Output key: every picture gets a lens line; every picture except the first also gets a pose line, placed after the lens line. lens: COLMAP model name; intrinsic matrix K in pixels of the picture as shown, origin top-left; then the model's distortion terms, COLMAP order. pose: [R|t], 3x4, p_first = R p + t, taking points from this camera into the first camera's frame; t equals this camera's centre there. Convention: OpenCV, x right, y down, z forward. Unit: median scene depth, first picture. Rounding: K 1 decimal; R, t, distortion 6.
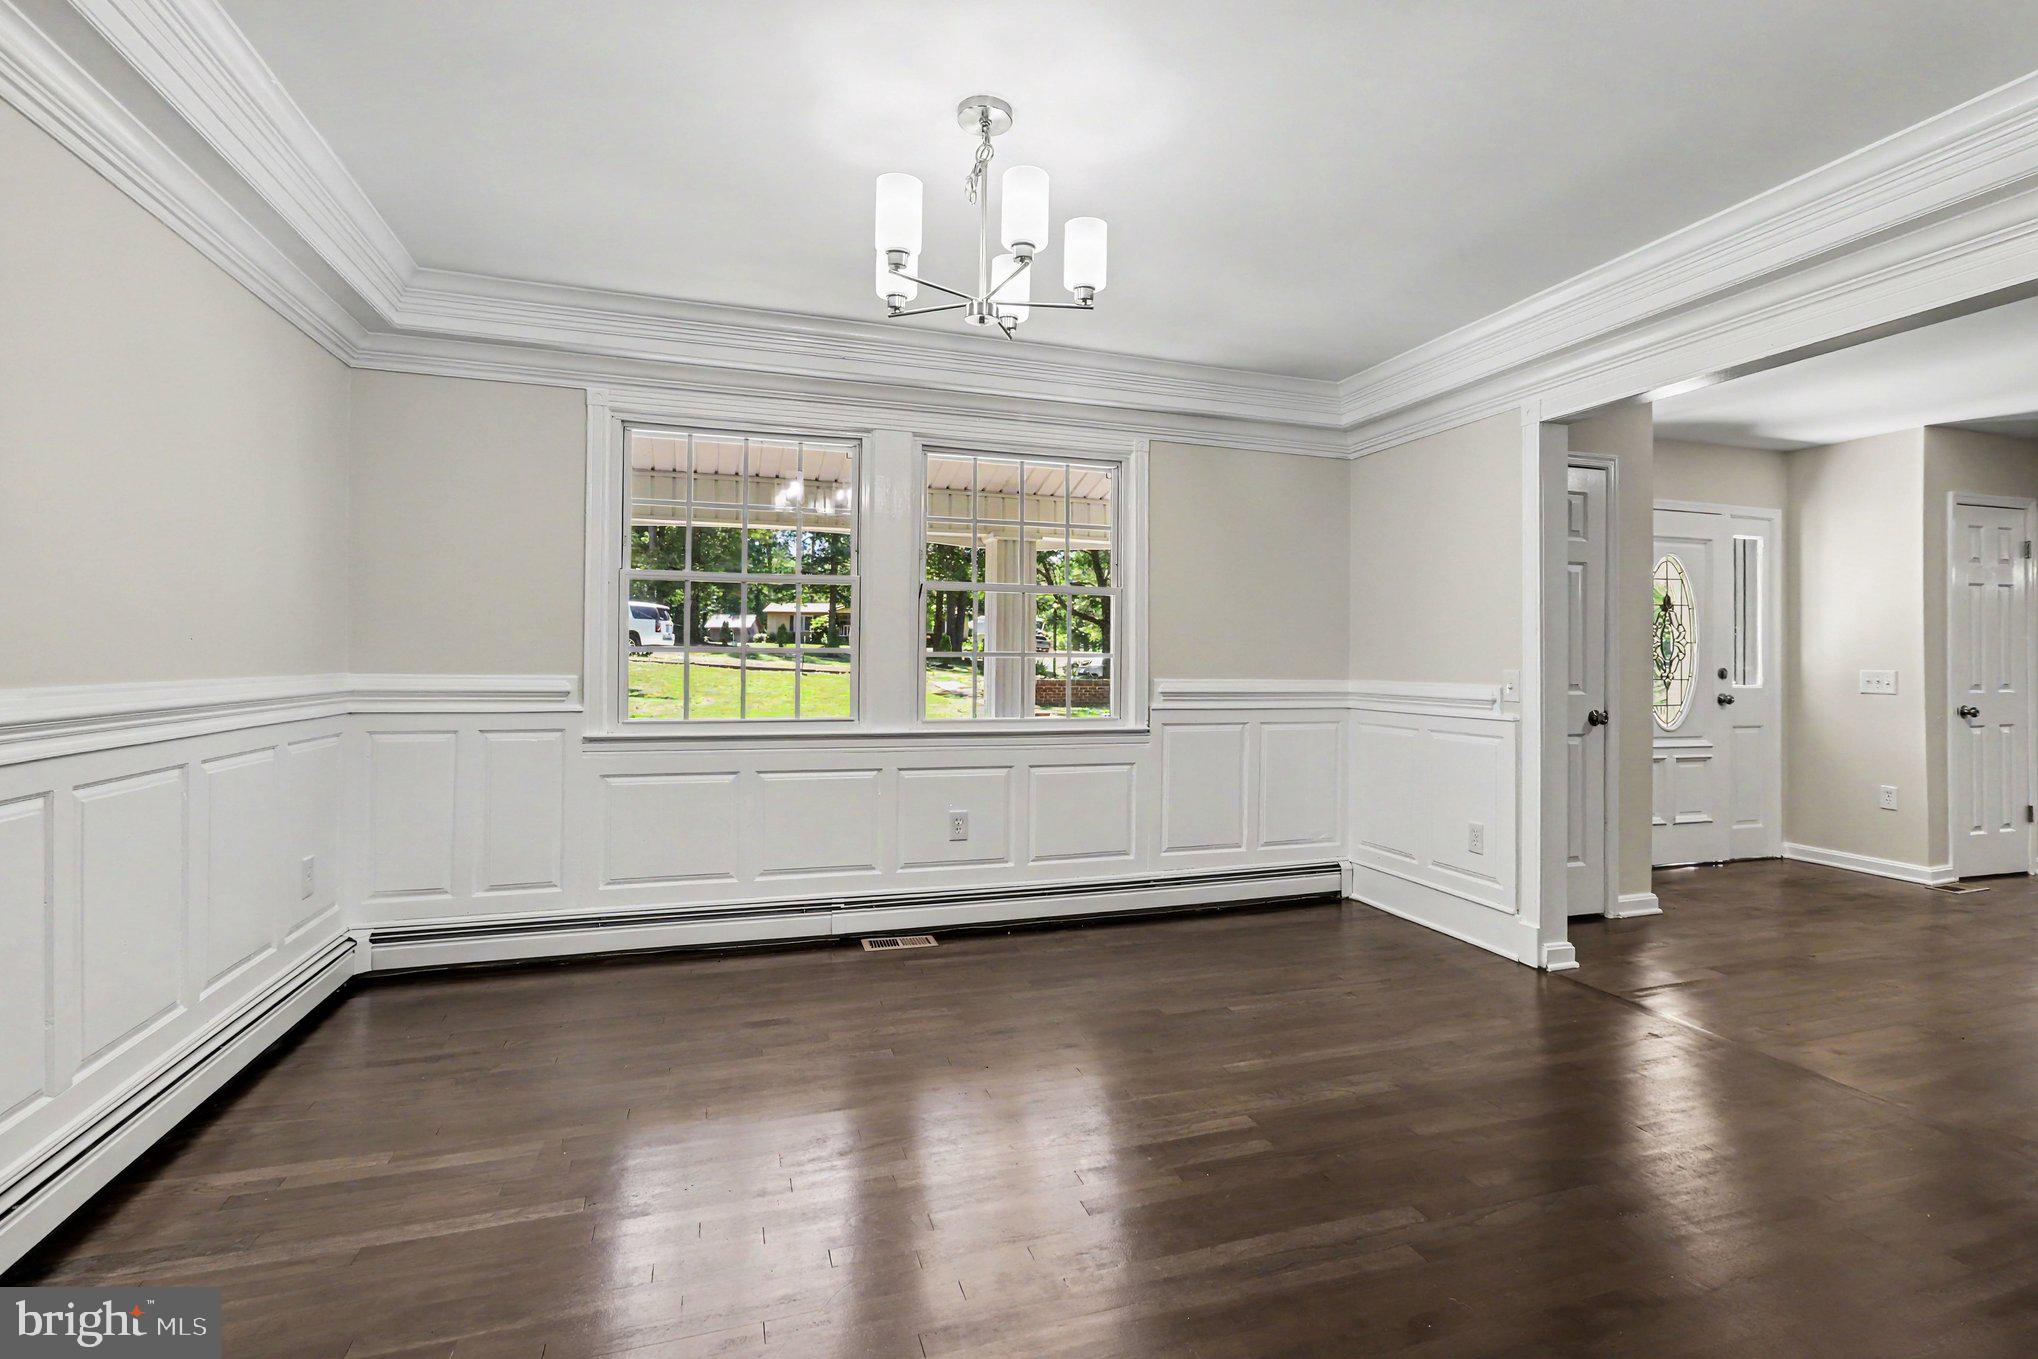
lens RADIAL K [[947.7, 0, 1047.7], [0, 947.7, 655.3], [0, 0, 1]] dist [-0.013268, 0.000382]
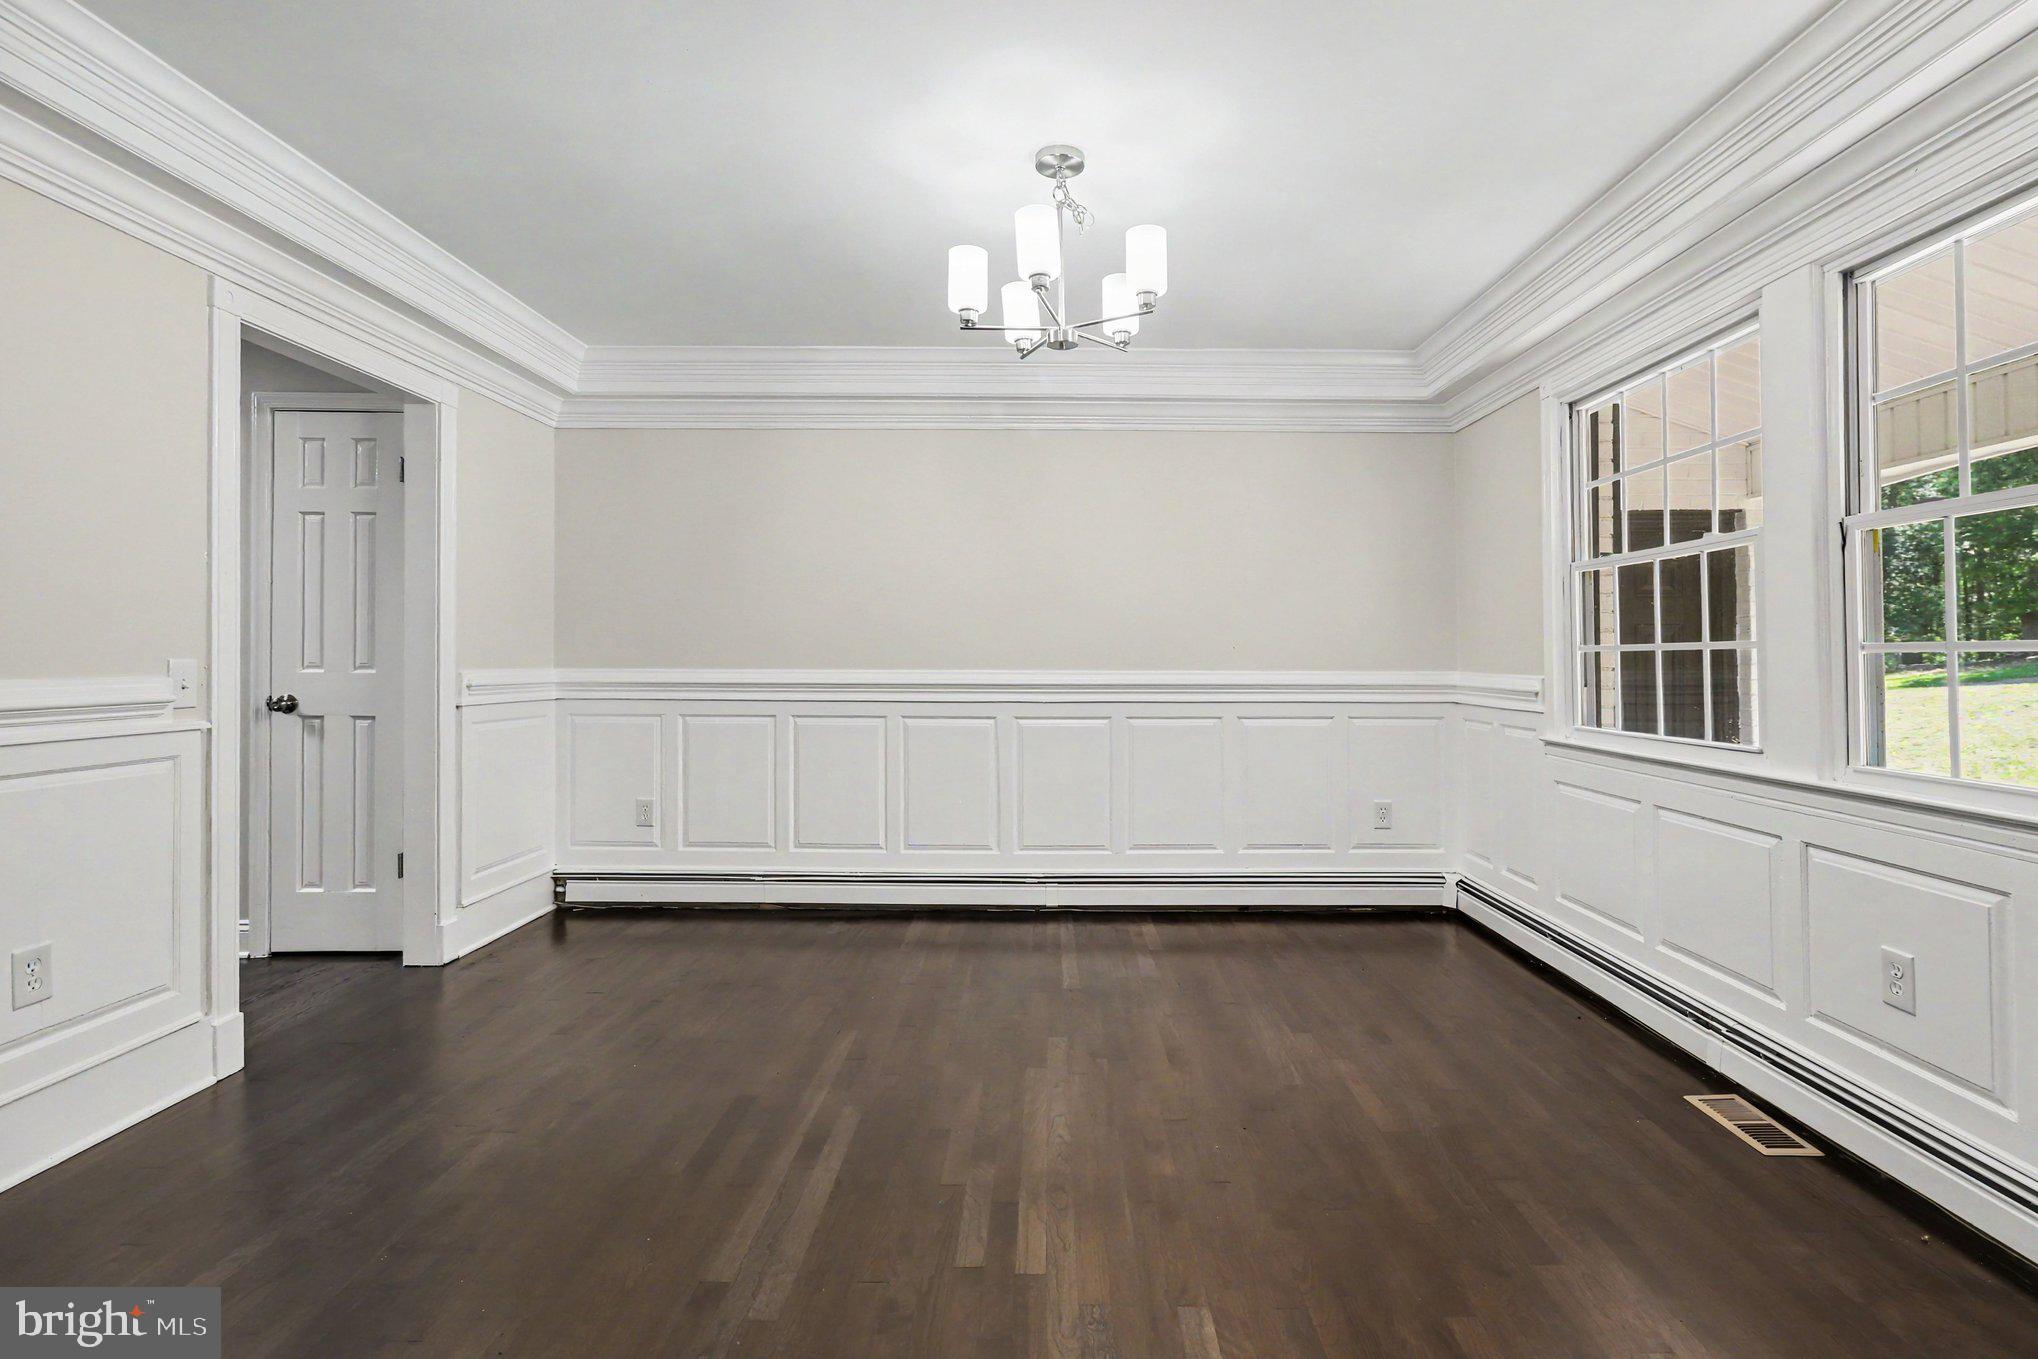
lens RADIAL K [[947.7, 0, 1047.7], [0, 947.7, 655.3], [0, 0, 1]] dist [-0.013268, 0.000382]
pose [[-0.317851, -0.012483, -0.948059, 0.648732], [0.001208, 0.999907, -0.013570, 0.012889], [0.948140, -0.005459, -0.317806, 0.882392]]
